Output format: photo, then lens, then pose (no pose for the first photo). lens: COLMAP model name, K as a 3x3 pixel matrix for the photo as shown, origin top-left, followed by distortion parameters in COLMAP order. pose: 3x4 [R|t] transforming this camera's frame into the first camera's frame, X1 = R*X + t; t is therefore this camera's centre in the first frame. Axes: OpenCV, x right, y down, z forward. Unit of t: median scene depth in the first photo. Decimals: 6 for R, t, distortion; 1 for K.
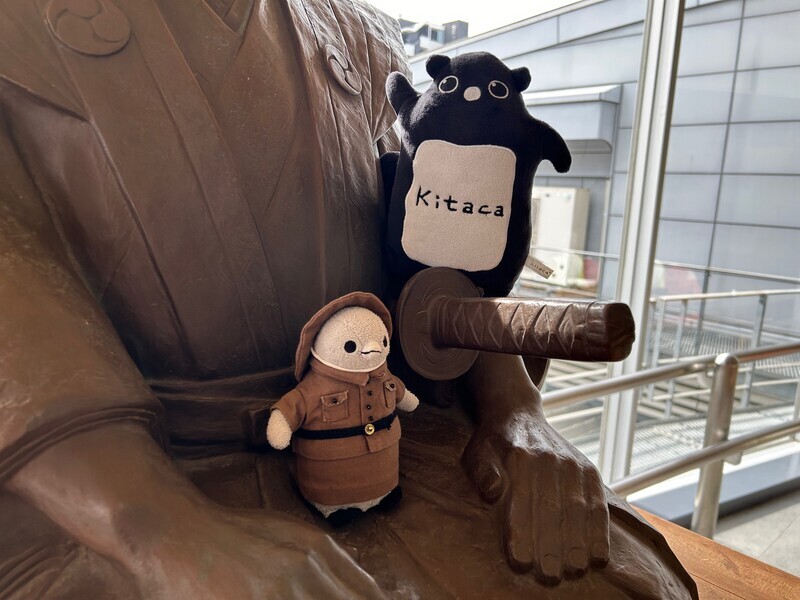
lens RADIAL K [[601.7, 0, 400.0], [0, 601.7, 300.0], [0, 0, 1]] dist [0.062588, -0.088550]
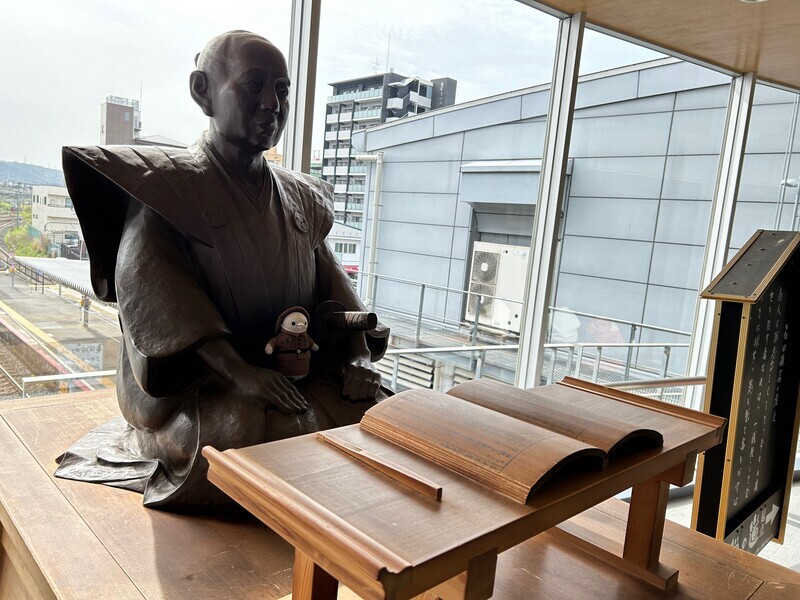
lens RADIAL K [[601.7, 0, 400.0], [0, 601.7, 300.0], [0, 0, 1]] dist [0.062588, -0.088550]
pose [[0.998336, 0.048771, 0.030770, 0.342056], [-0.046407, 0.996226, -0.073351, 0.148634], [-0.034232, 0.071801, 0.996831, -2.005834]]
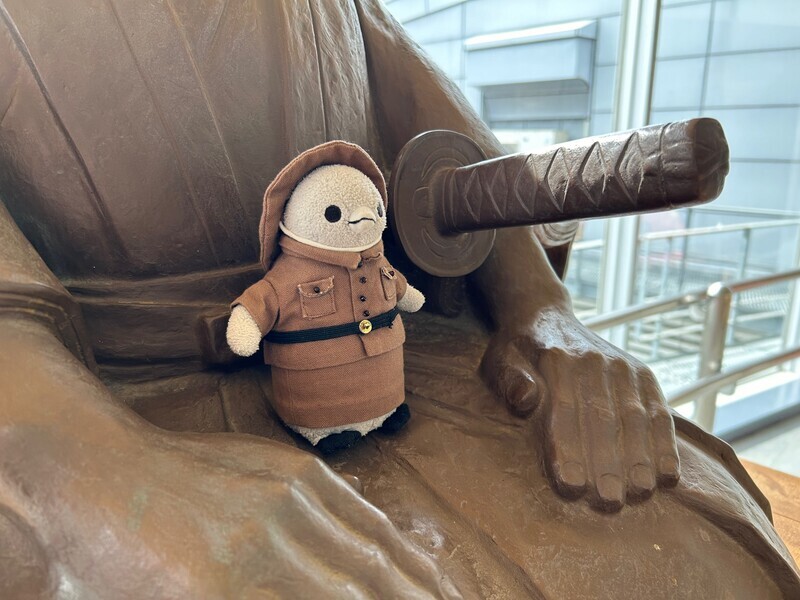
lens RADIAL K [[601.7, 0, 400.0], [0, 601.7, 300.0], [0, 0, 1]] dist [0.062588, -0.088550]
pose [[0.998179, -0.050910, 0.032362, -0.028641], [0.048694, 0.996637, 0.065906, 0.128249], [-0.035608, -0.064210, 0.997301, 0.241768]]
